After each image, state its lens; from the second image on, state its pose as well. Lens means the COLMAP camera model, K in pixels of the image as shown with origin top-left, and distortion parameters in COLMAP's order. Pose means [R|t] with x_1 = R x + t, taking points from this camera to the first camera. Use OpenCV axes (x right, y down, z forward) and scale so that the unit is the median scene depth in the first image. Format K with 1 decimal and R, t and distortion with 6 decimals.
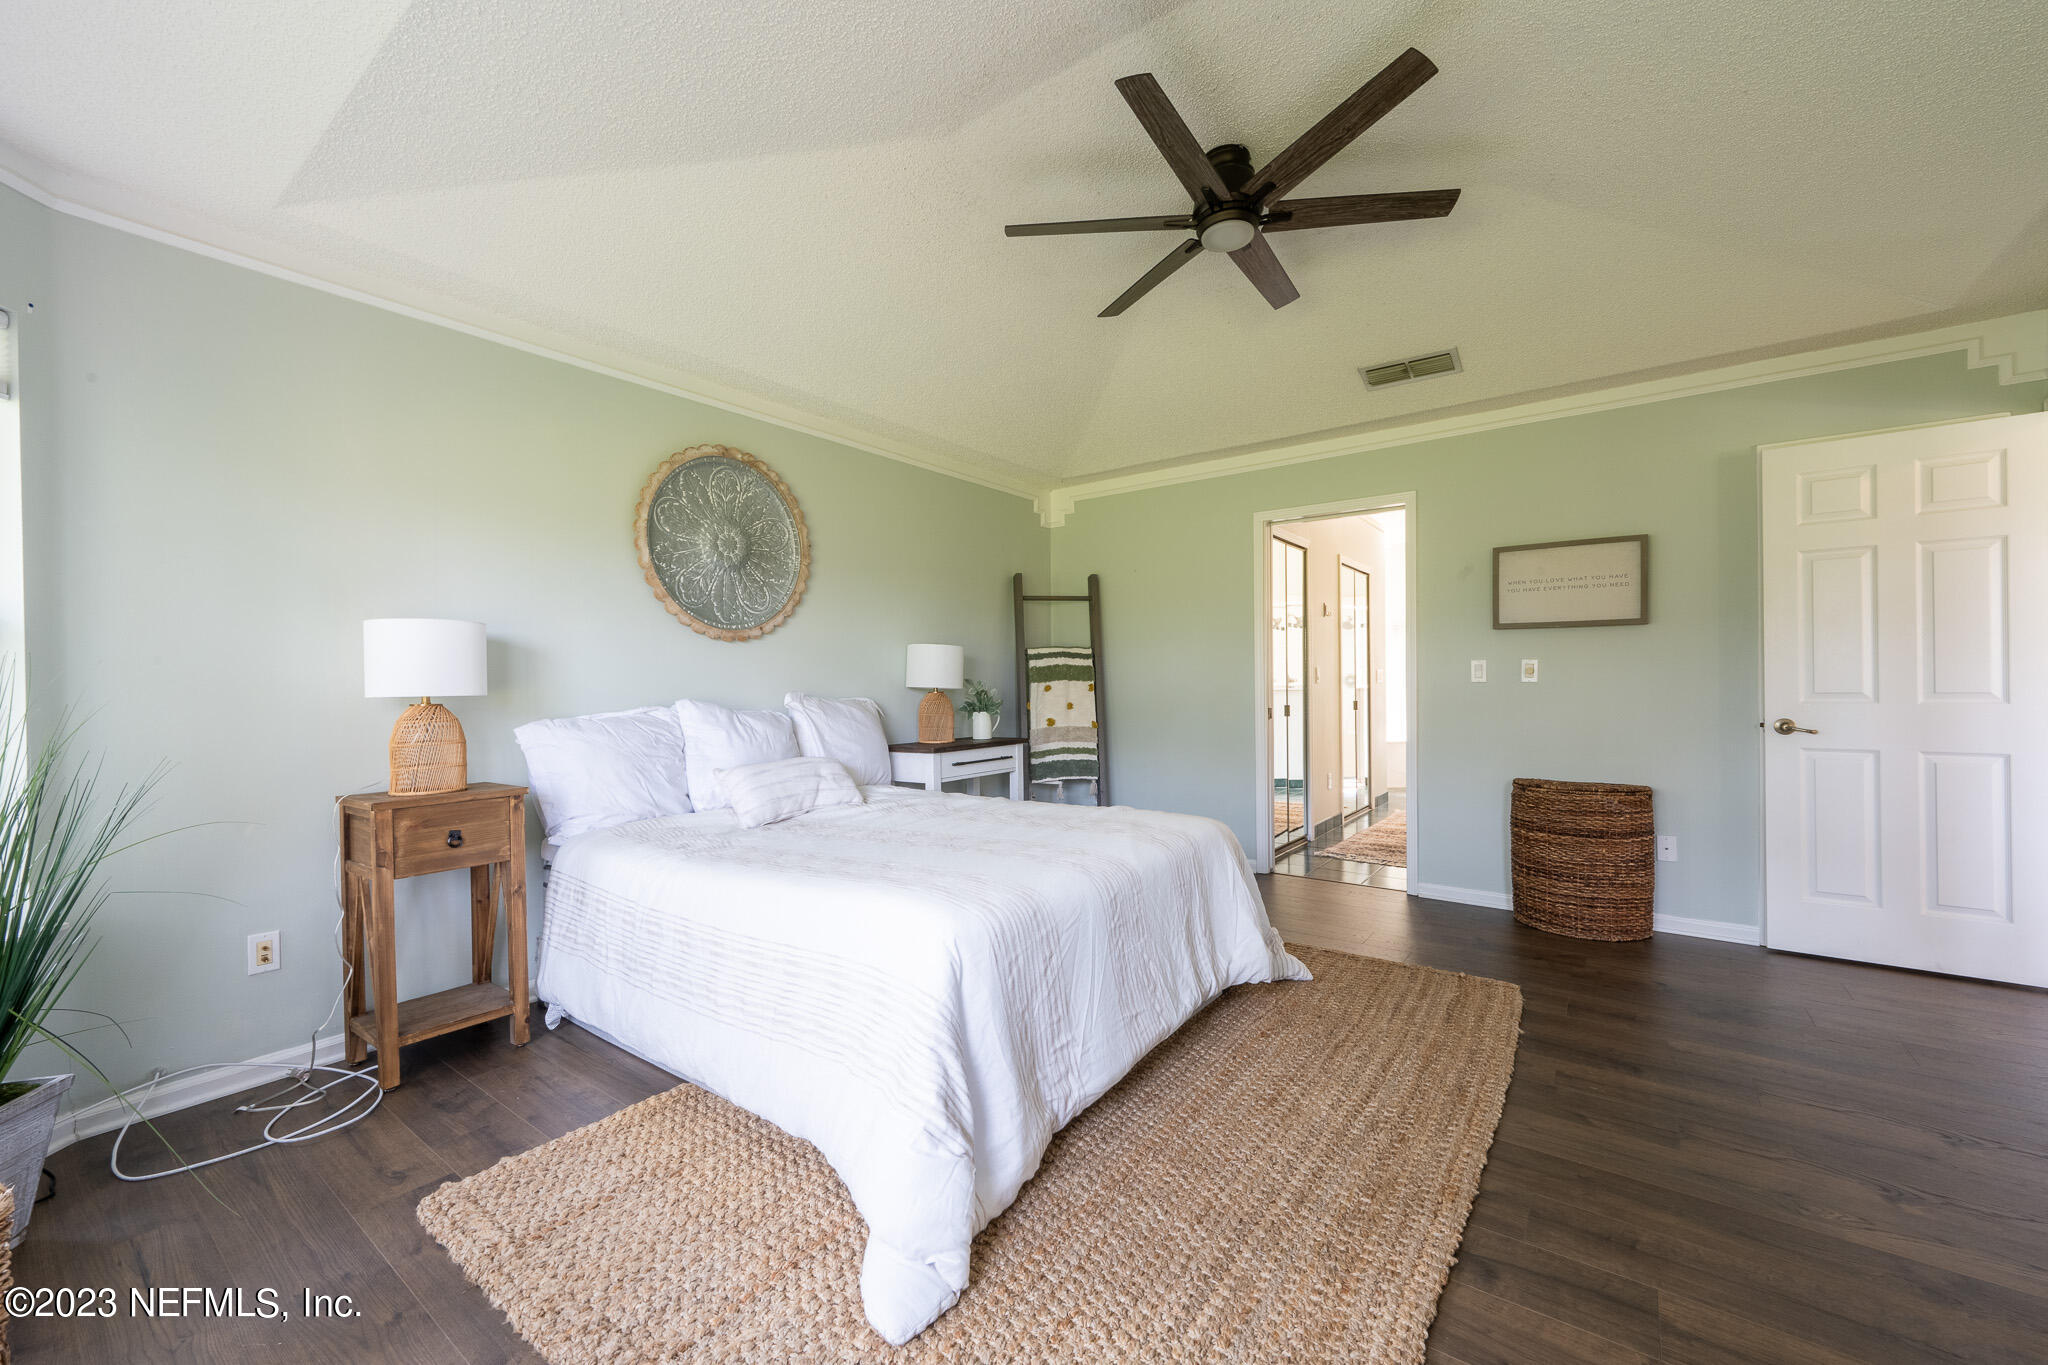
lens RADIAL K [[808.1, 0, 1018.4], [0, 808.1, 681.6], [0, 0, 1]] dist [-0.001448, -0.000212]
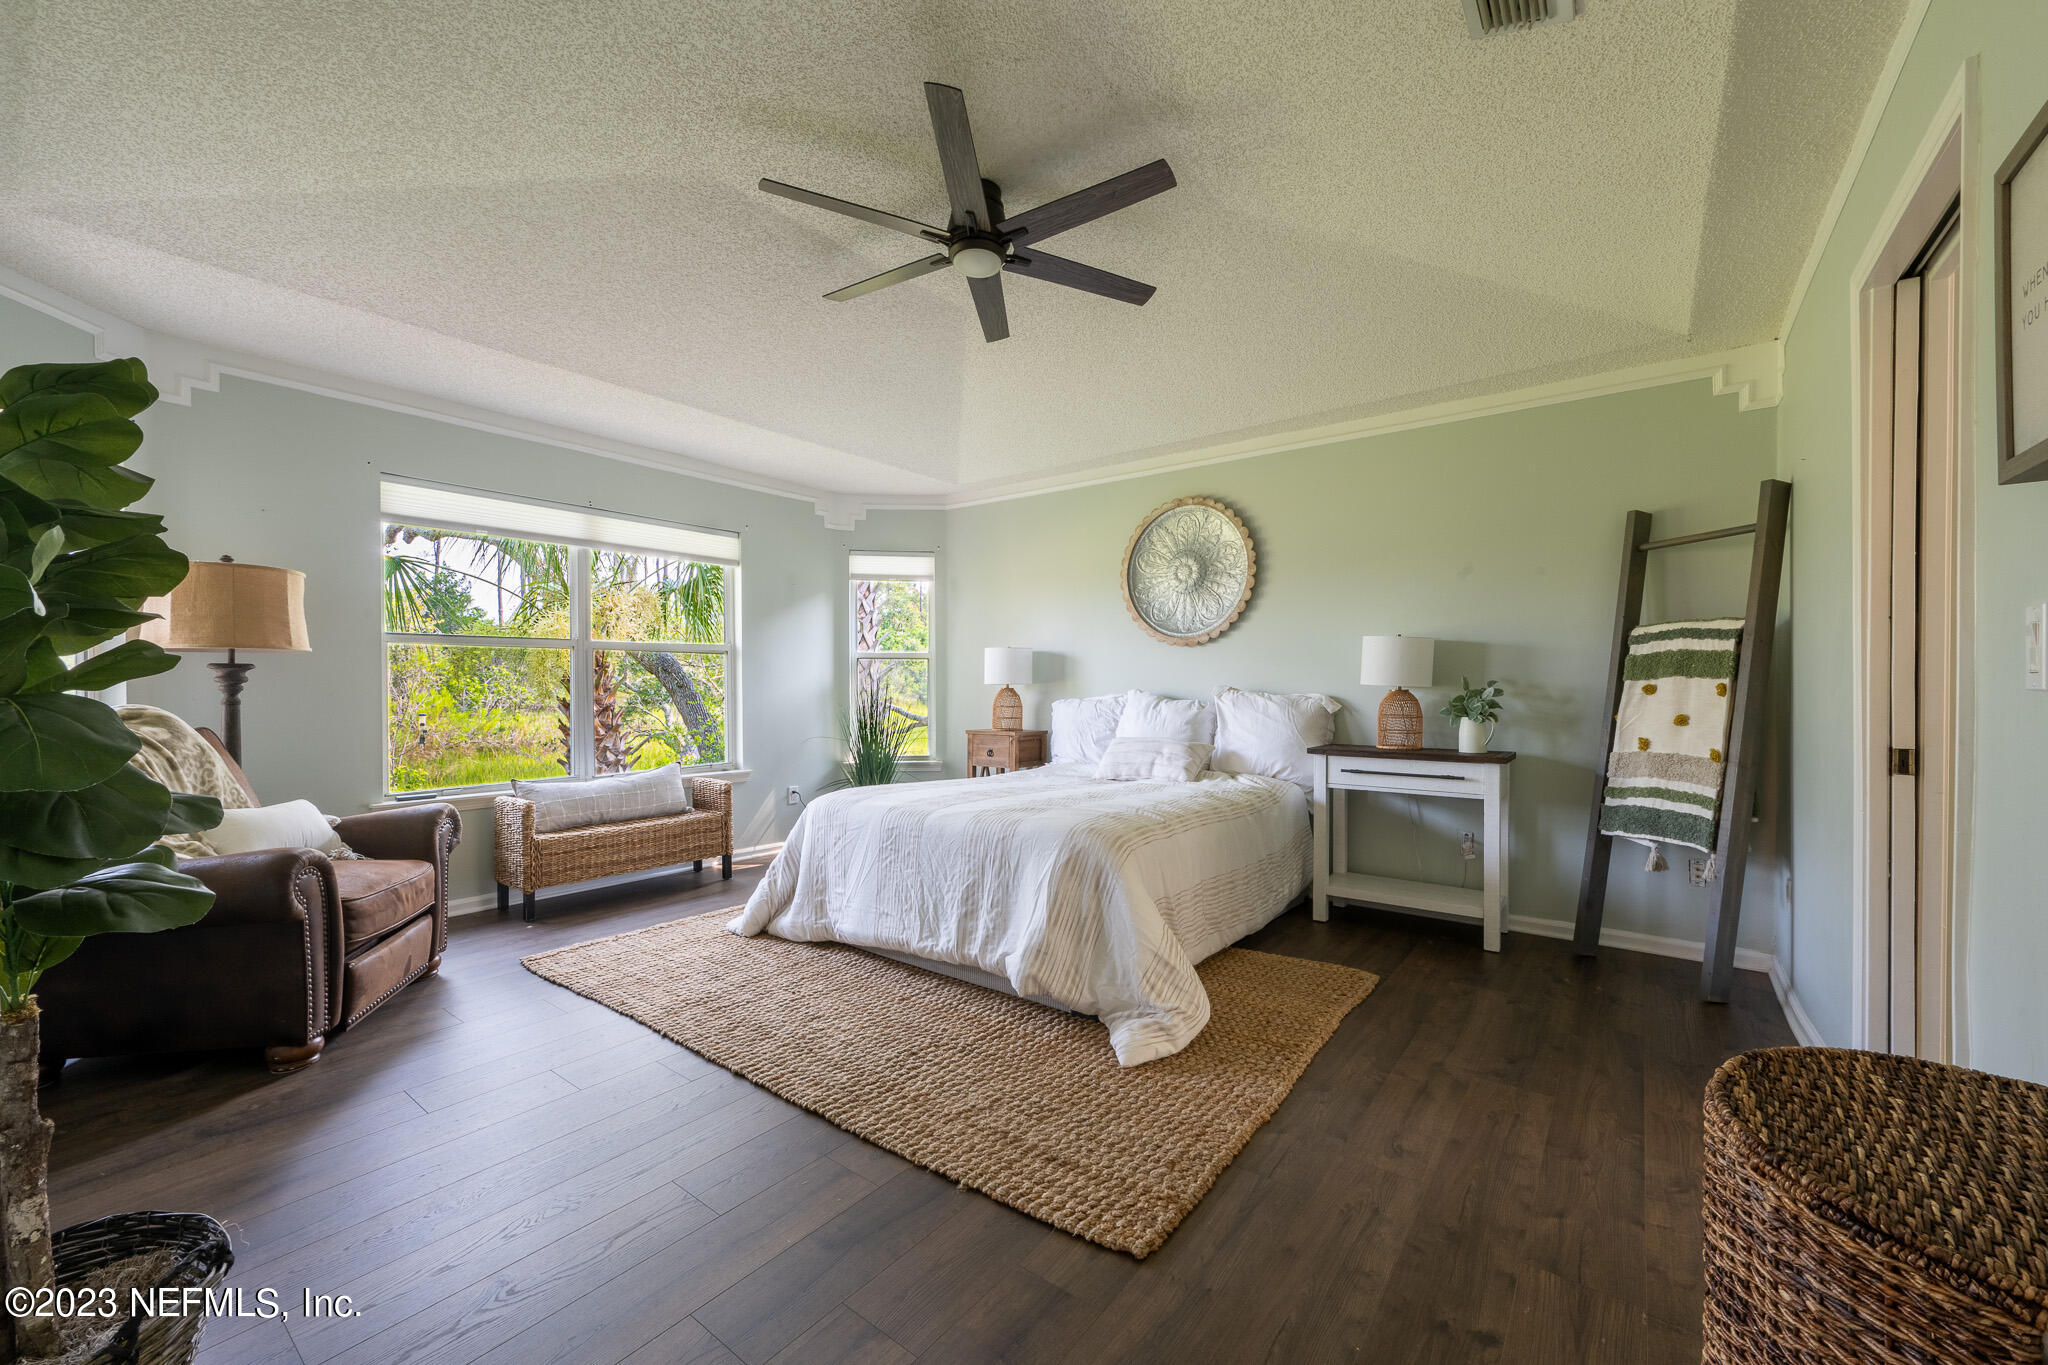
lens RADIAL K [[808.1, 0, 1037.1], [0, 808.1, 686.0], [0, 0, 1]] dist [-0.001448, -0.000212]
pose [[0.000203, 0.011357, -0.999935, 0.658673], [-0.001363, 0.999935, 0.011357, -0.000787], [0.999999, 0.001361, 0.000219, 0.531120]]
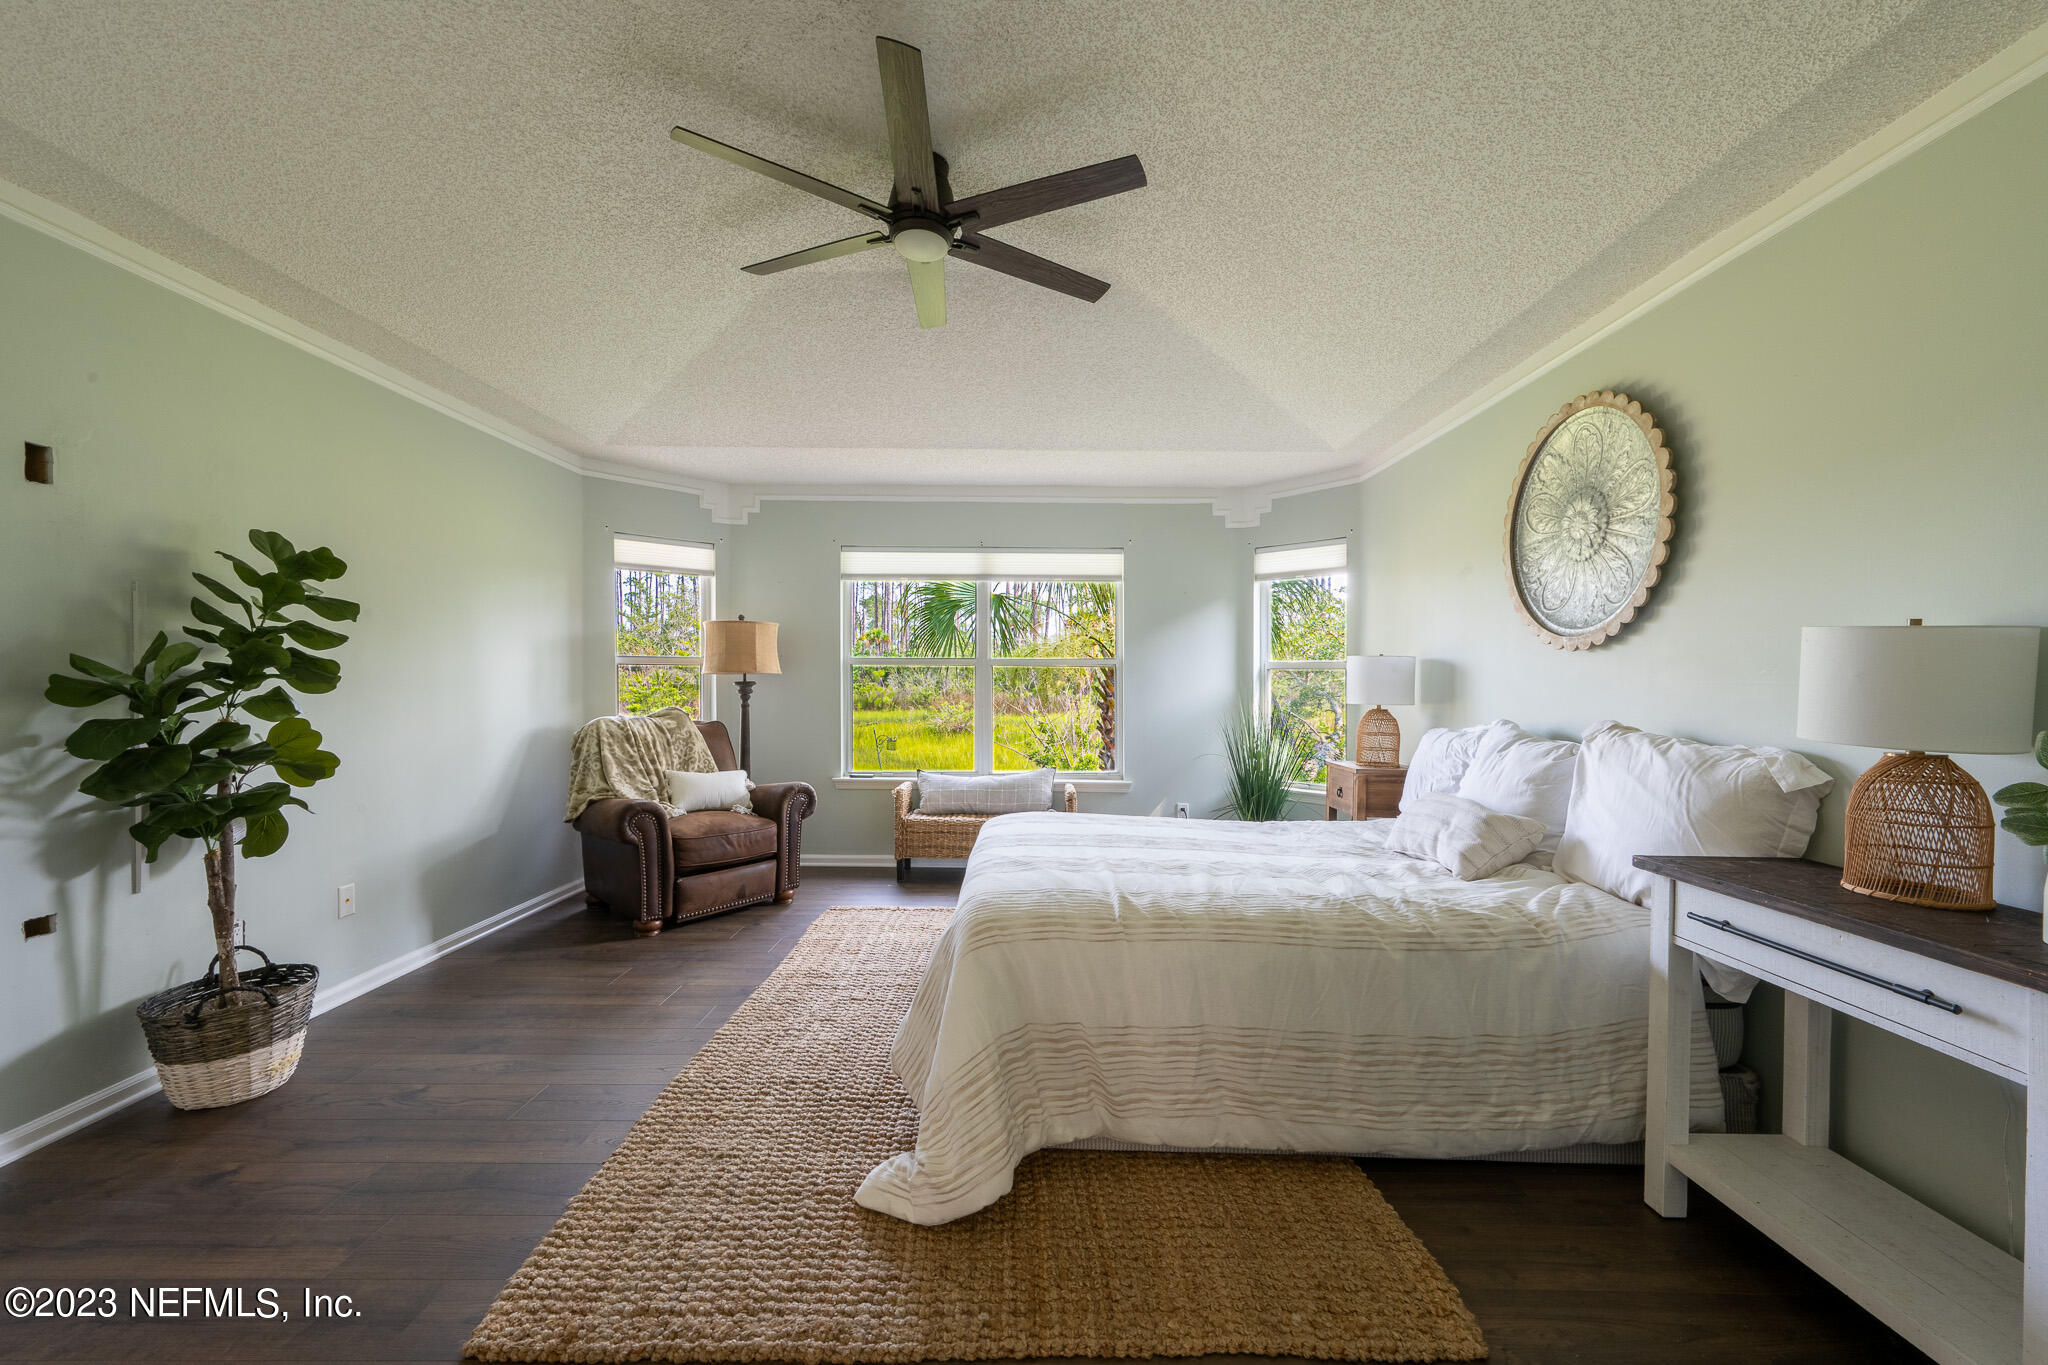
lens RADIAL K [[808.1, 0, 1023.1], [0, 808.1, 686.8], [0, 0, 1]] dist [-0.001448, -0.000212]
pose [[-0.803504, 0.007944, -0.595246, 0.365874], [-0.001288, 0.999885, 0.015083, -0.019010], [0.595298, 0.012886, -0.803402, 0.909535]]
